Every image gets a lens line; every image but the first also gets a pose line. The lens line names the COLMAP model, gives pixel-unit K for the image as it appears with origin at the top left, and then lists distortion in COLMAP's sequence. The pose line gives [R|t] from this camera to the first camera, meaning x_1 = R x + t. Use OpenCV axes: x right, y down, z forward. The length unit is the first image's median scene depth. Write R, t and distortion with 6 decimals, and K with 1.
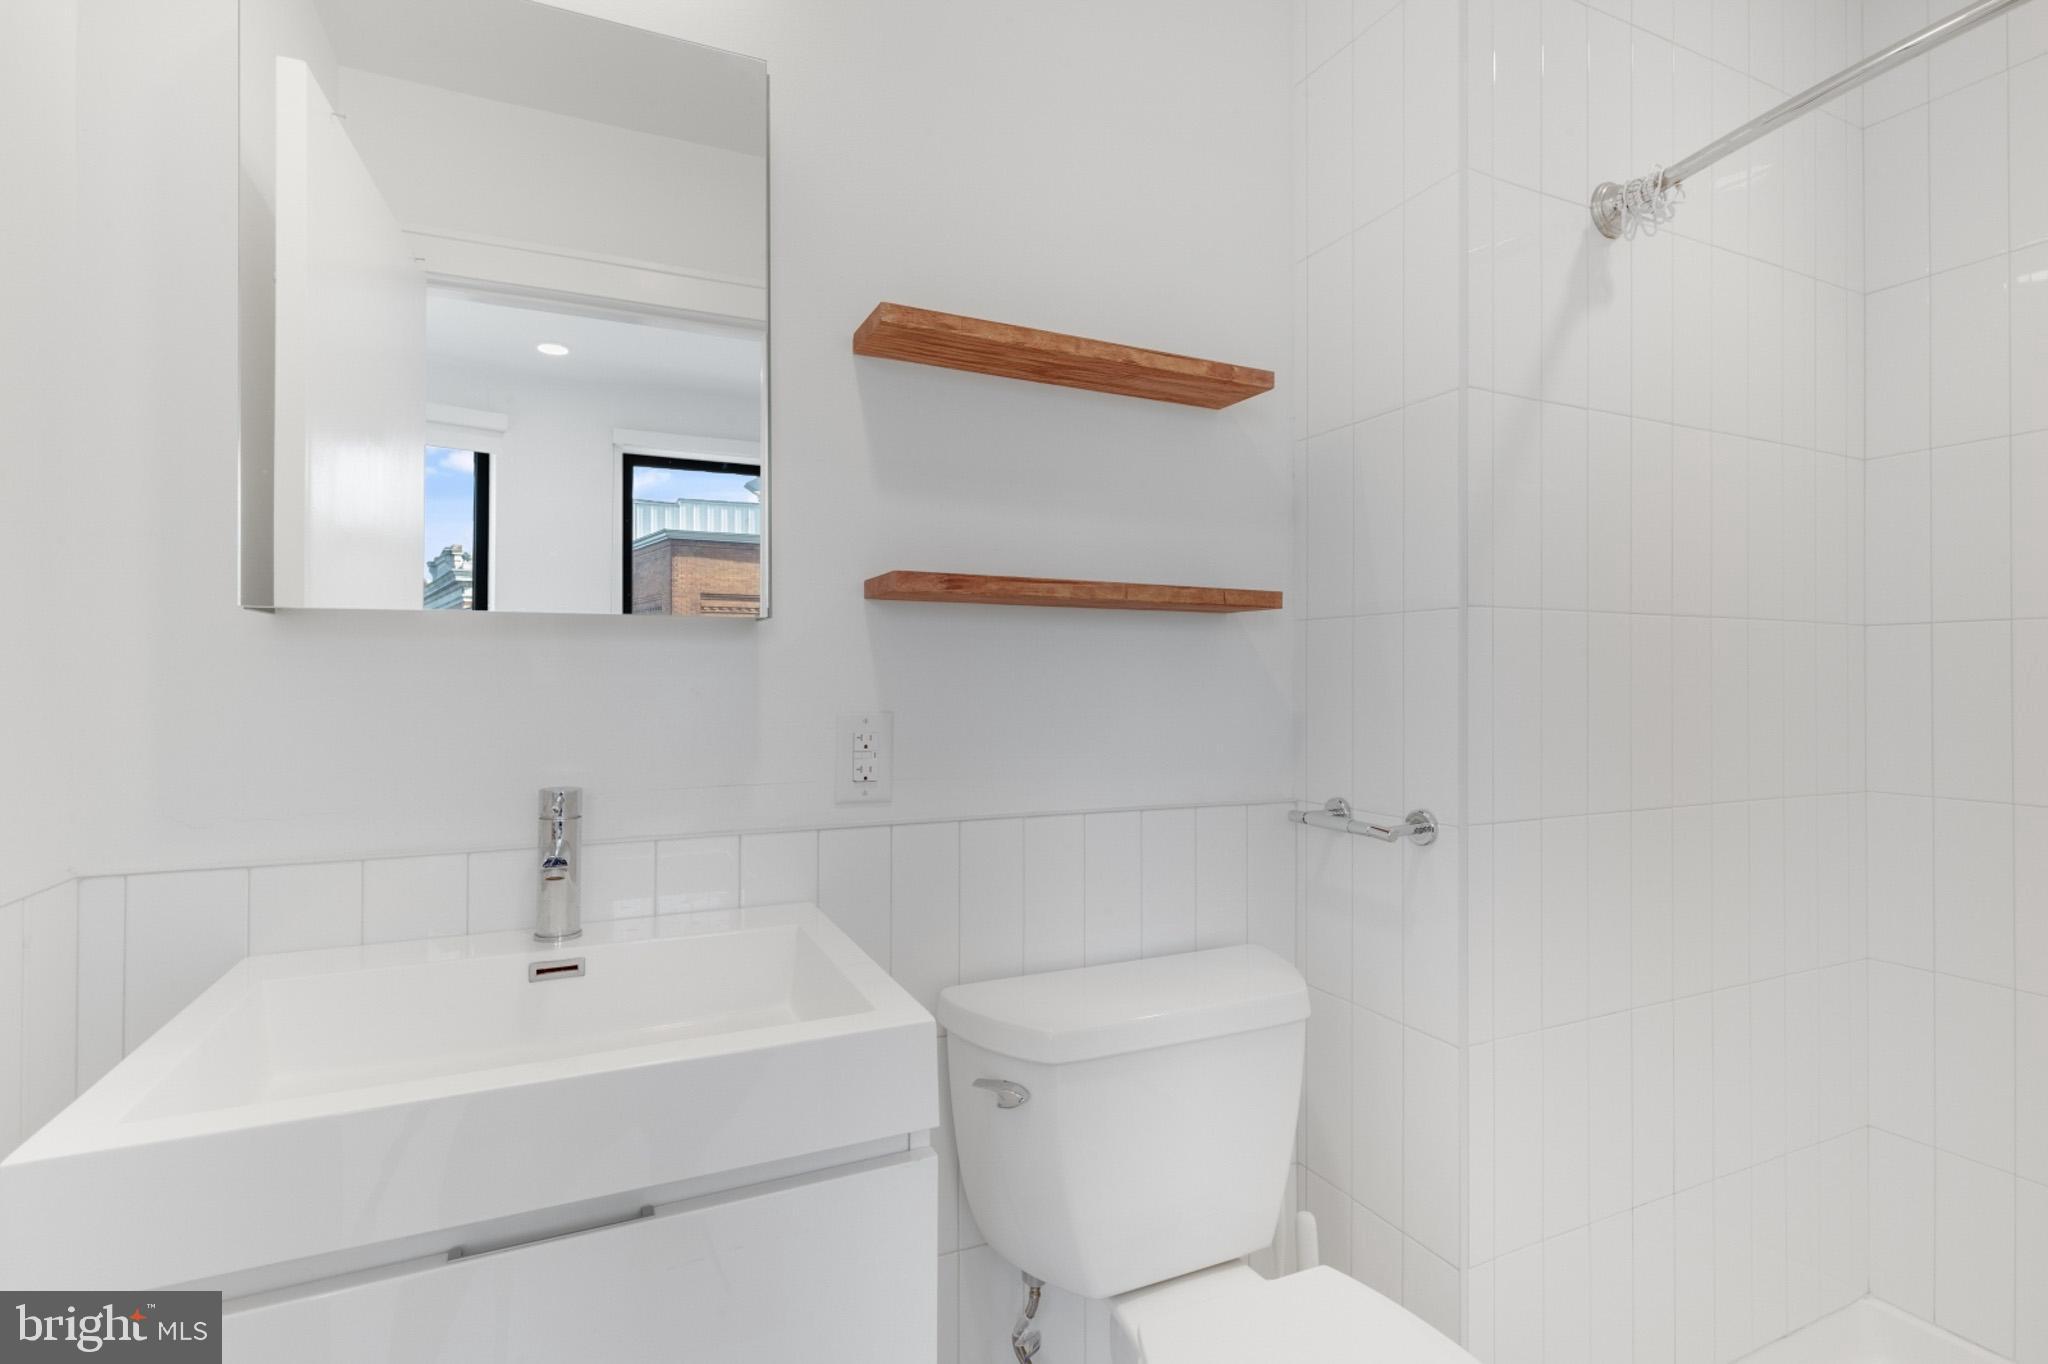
lens RADIAL K [[944.2, 0, 1027.0], [0, 944.2, 676.1], [0, 0, 1]] dist [0.001728, -0.000369]
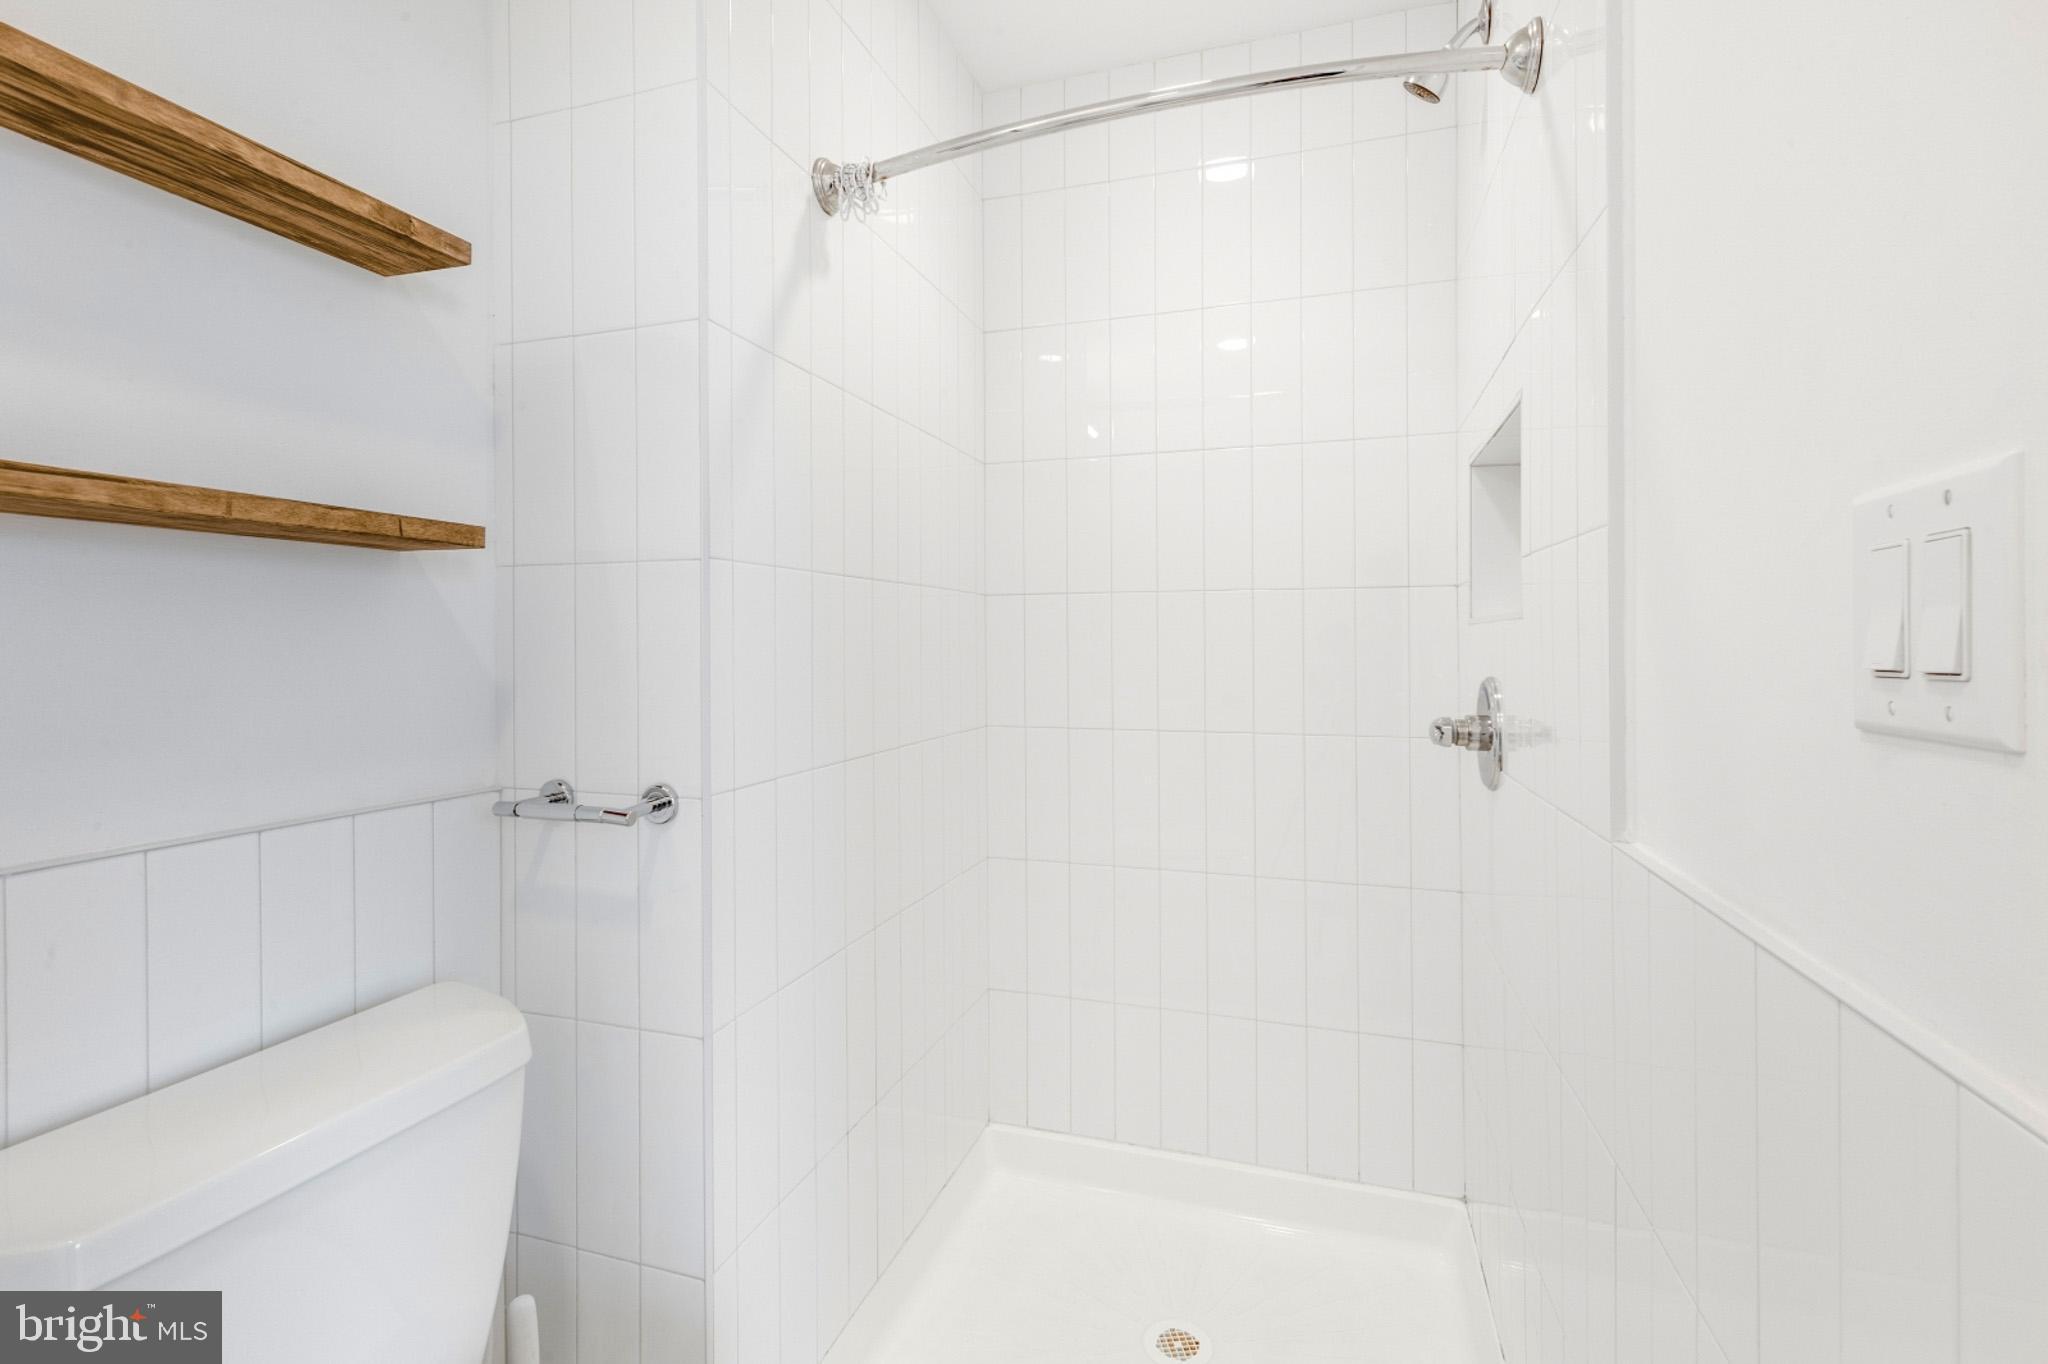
lens RADIAL K [[947.5, 0, 1022.8], [0, 947.5, 641.6], [0, 0, 1]] dist [0.000637, -0.000172]
pose [[0.691363, -0.006719, 0.722477, 0.009544], [0.004483, 0.999977, 0.005009, 0.004305], [-0.722494, -0.000224, 0.691377, 0.134846]]
